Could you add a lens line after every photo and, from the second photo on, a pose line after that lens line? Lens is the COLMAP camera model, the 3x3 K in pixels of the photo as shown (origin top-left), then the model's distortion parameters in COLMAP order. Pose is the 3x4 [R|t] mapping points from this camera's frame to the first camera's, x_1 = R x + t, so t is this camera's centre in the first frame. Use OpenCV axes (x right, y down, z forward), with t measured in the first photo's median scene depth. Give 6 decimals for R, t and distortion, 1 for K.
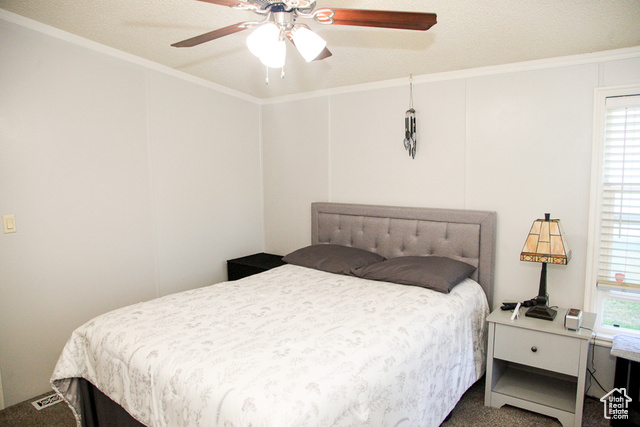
lens RADIAL K [[436.6, 0, 312.8], [0, 436.6, 212.8], [0, 0, 1]] dist [-0.074174, 0.001352]
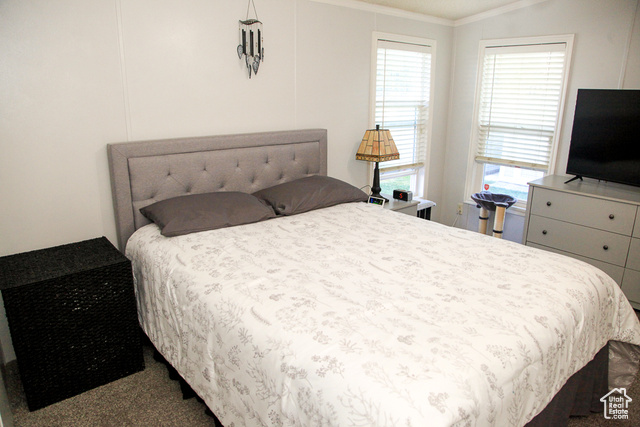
lens RADIAL K [[436.6, 0, 312.8], [0, 436.6, 212.8], [0, 0, 1]] dist [-0.074174, 0.001352]
pose [[0.216247, -0.245700, 0.944917, -0.758272], [0.099145, 0.968340, 0.229101, -0.056294], [-0.971292, 0.044142, 0.233761, 0.798086]]
